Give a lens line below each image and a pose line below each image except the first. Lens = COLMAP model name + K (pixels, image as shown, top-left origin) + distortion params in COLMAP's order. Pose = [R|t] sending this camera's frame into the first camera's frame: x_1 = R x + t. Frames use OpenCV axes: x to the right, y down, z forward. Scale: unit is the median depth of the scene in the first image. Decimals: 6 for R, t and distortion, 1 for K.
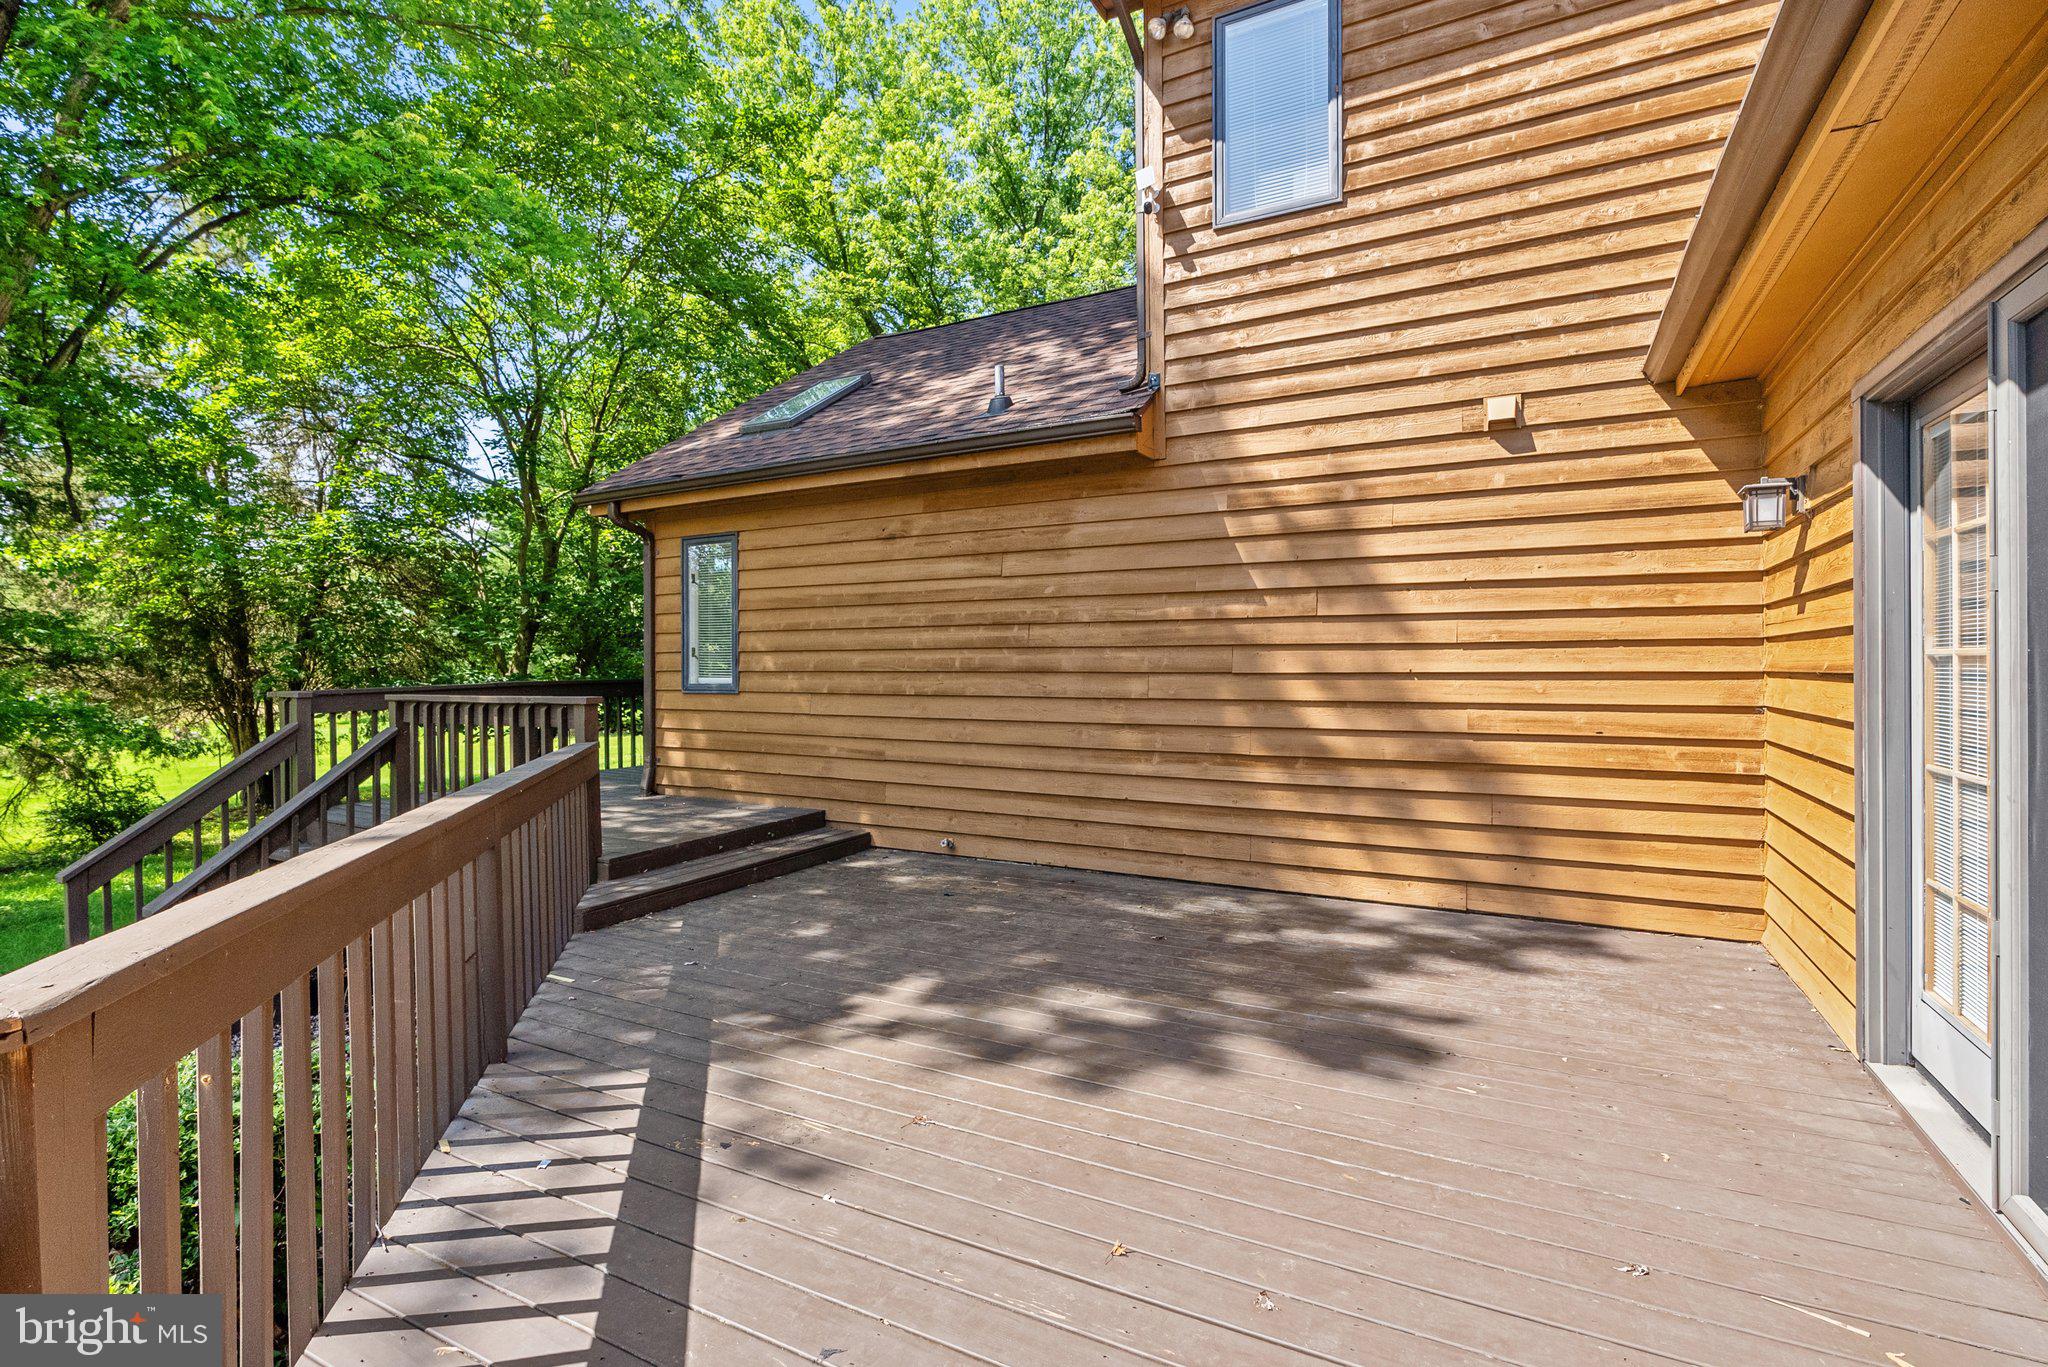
lens RADIAL K [[942.0, 0, 1024.0], [0, 942.0, 683.5], [0, 0, 1]] dist [-0.000304, 0.000093]
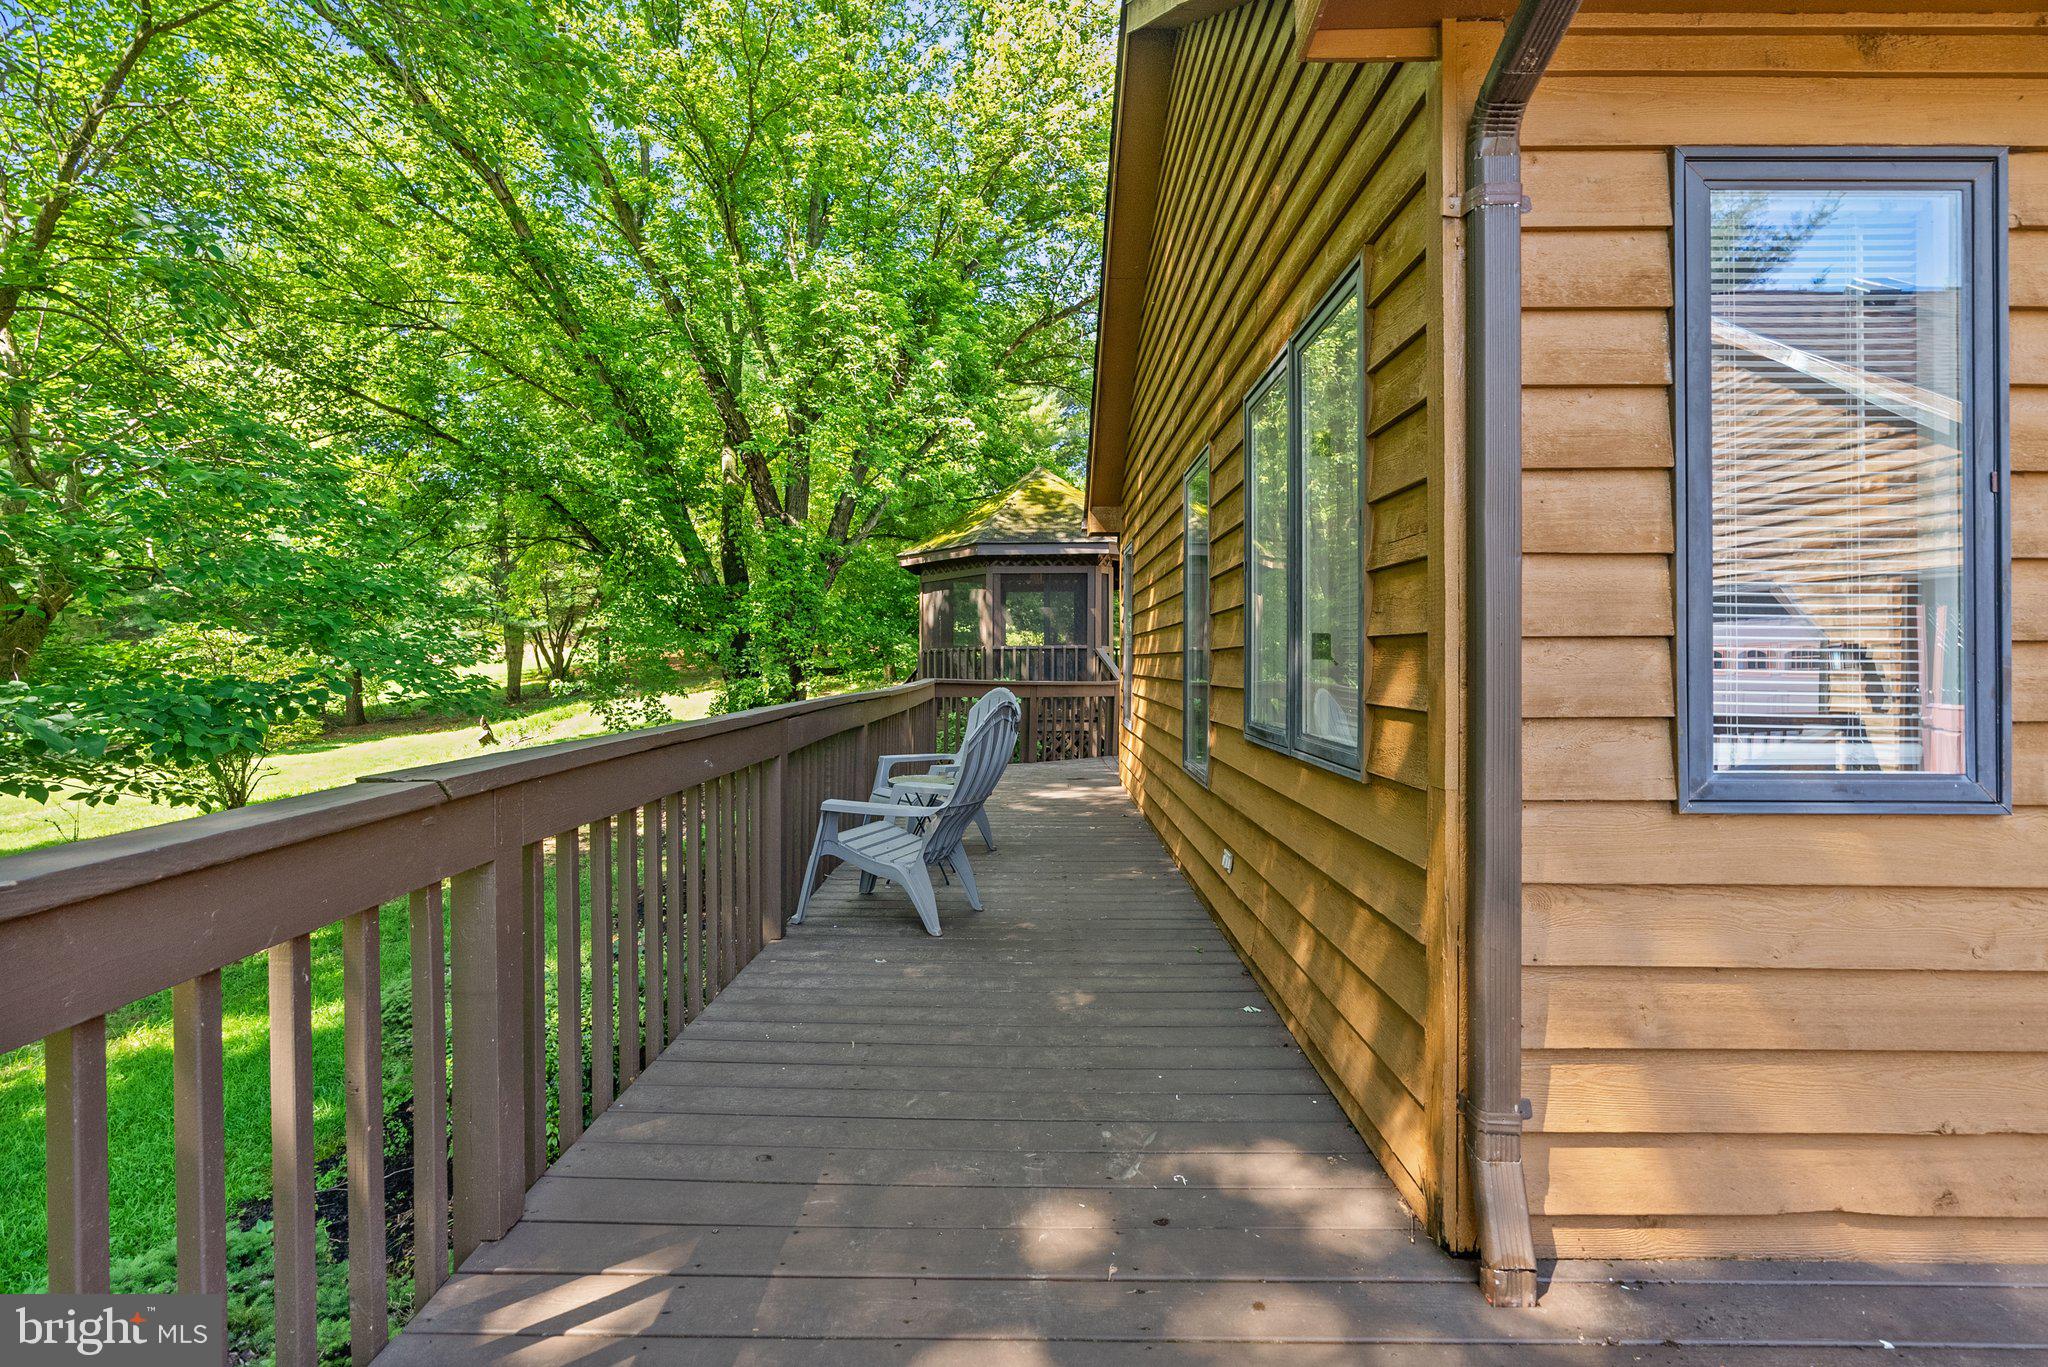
lens RADIAL K [[931.2, 0, 1028.4], [0, 931.2, 662.7], [0, 0, 1]] dist [0.000408, 0.000156]
pose [[0.886437, -0.000600, 0.462848, -0.270370], [0.005135, 0.999950, -0.008539, -0.011535], [-0.462820, 0.009946, 0.886396, 0.384687]]
